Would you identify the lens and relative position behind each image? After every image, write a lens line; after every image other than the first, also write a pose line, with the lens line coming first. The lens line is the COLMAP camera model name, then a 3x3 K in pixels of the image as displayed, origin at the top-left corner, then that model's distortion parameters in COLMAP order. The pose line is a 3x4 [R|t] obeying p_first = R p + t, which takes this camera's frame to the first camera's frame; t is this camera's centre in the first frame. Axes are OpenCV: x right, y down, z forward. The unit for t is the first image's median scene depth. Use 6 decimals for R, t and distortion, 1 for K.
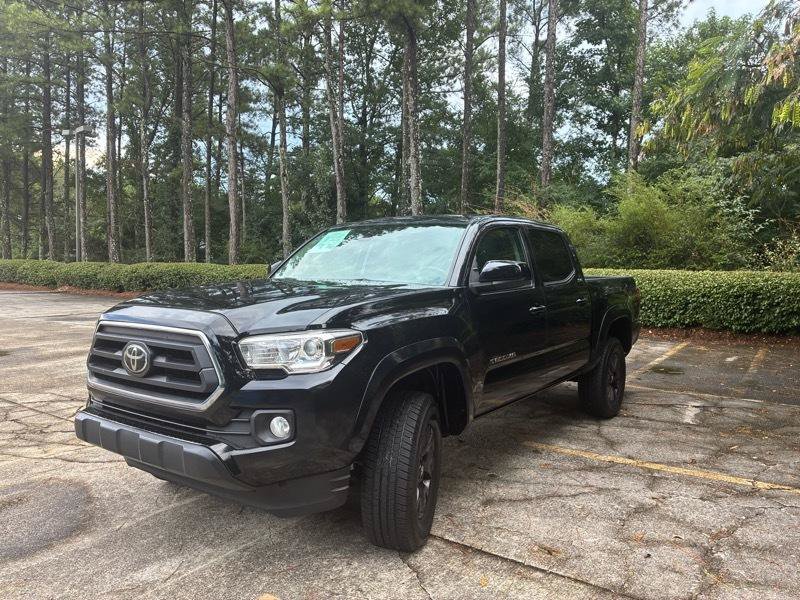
lens RADIAL K [[605.6, 0, 398.2], [0, 605.6, 301.9], [0, 0, 1]] dist [0.054387, -0.069626]
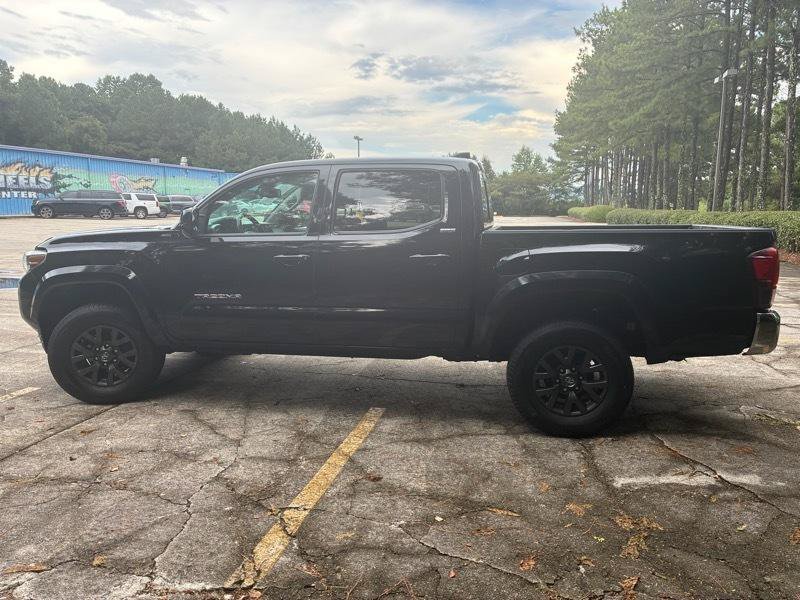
lens RADIAL K [[605.6, 0, 398.0], [0, 605.6, 297.3], [0, 0, 1]] dist [0.054387, -0.069626]
pose [[0.406319, 0.116171, -0.906316, 1.308823], [-0.051177, 0.993221, 0.104366, -0.038651], [0.912297, 0.003976, 0.409510, 0.839025]]
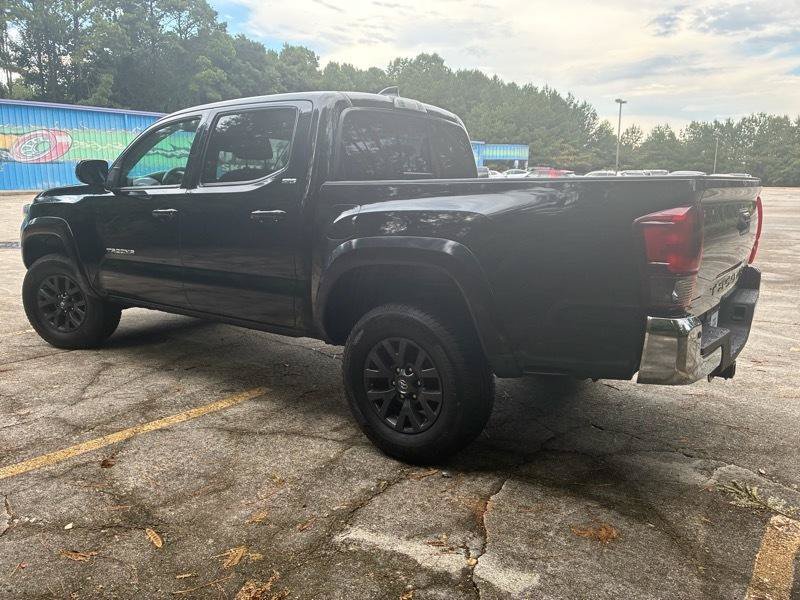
lens RADIAL K [[605.6, 0, 400.5], [0, 605.6, 297.5], [0, 0, 1]] dist [0.054387, -0.069626]
pose [[-0.020565, 0.171856, -0.984907, 1.242291], [-0.062460, 0.982971, 0.172823, -0.045440], [0.997836, 0.065071, -0.009480, 1.505502]]
